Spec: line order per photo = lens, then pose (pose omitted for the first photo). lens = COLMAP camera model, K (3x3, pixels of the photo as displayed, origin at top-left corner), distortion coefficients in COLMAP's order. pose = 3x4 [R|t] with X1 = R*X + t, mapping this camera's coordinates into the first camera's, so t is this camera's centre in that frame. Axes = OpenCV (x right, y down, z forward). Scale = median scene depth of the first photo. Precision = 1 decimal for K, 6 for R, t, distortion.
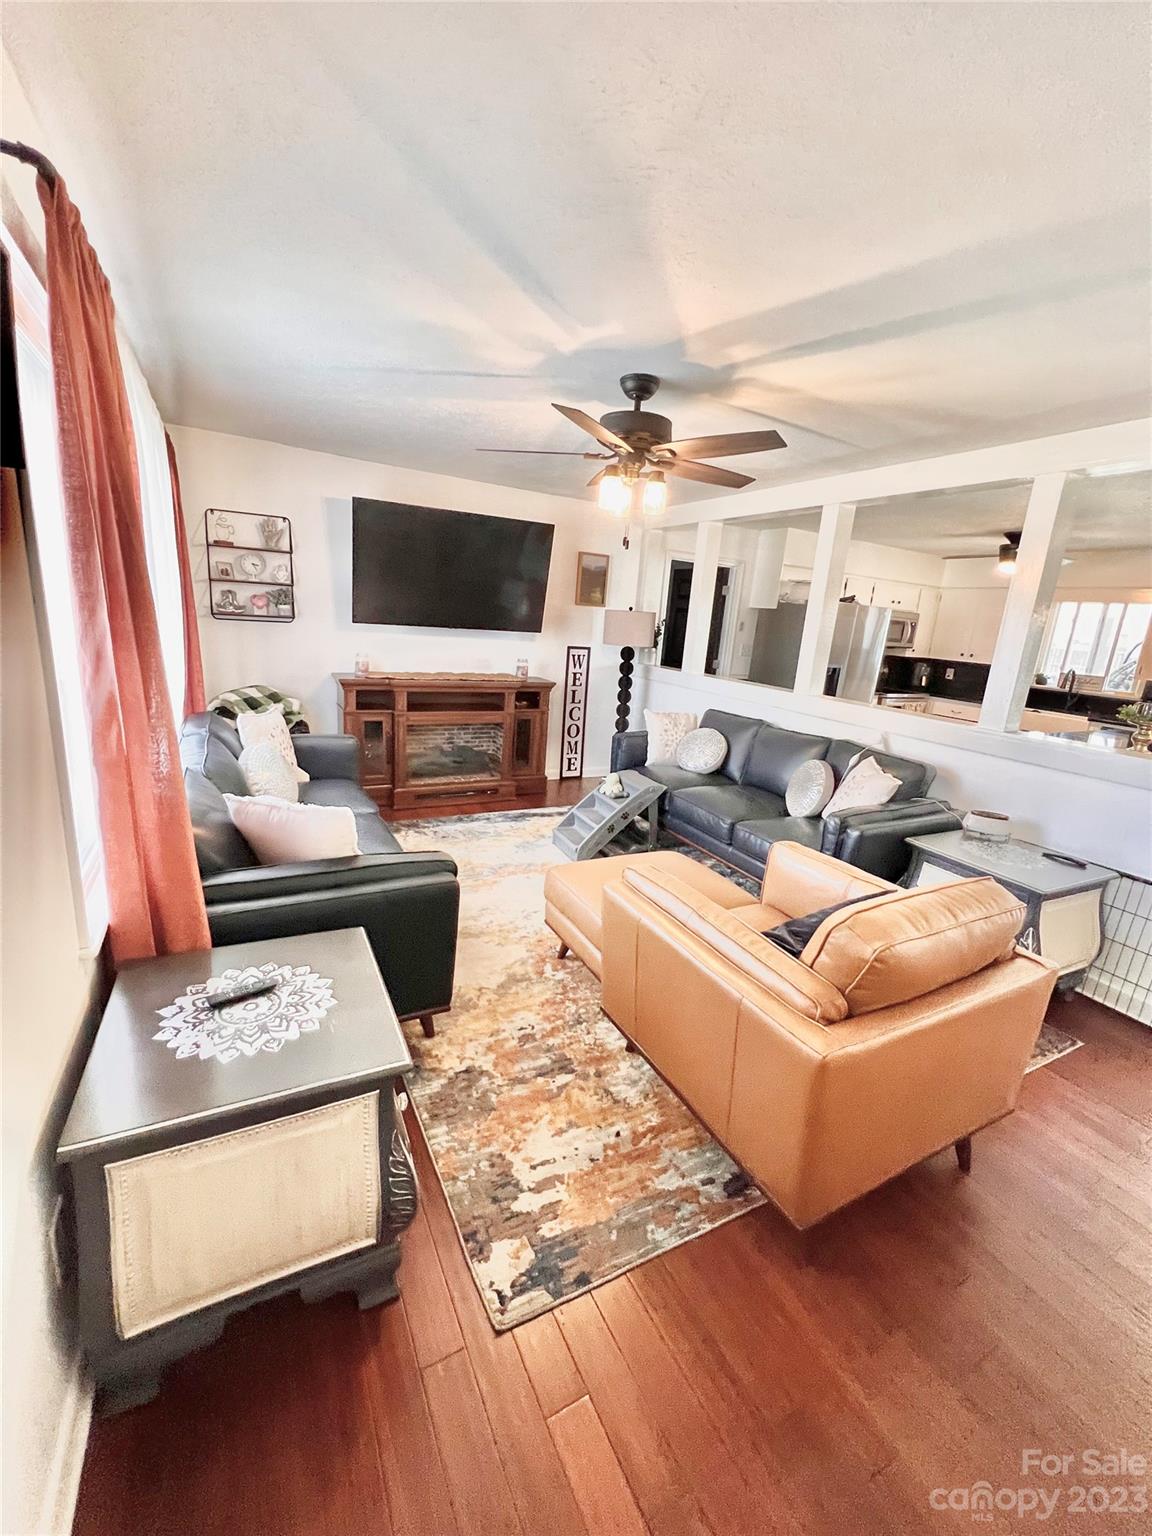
lens RADIAL K [[616.9, 0, 576.0], [0, 616.9, 768.0], [0, 0, 1]] dist [-0.000256, -0.000008]
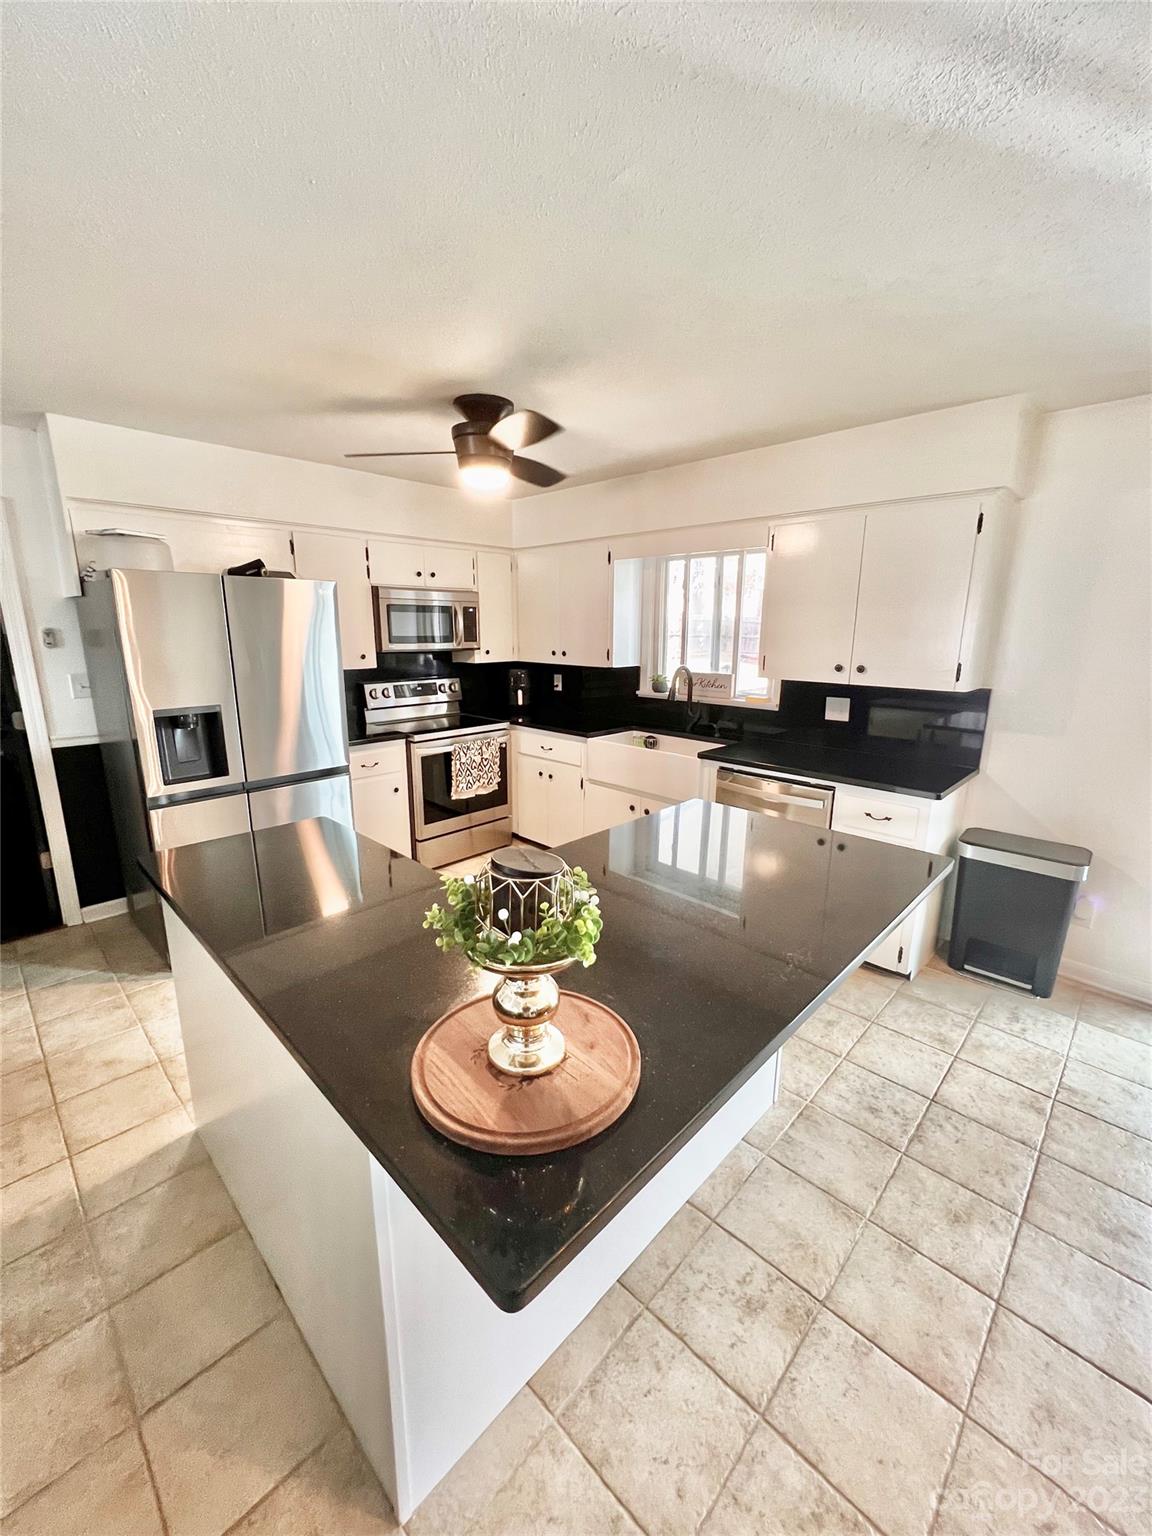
lens RADIAL K [[616.9, 0, 576.0], [0, 616.9, 768.0], [0, 0, 1]] dist [-0.000256, -0.000008]
pose [[0.947685, -0.137438, 0.288103, 0.502173], [0.140125, 0.990068, 0.011382, -0.080183], [-0.286806, 0.029583, 0.957532, 0.438687]]
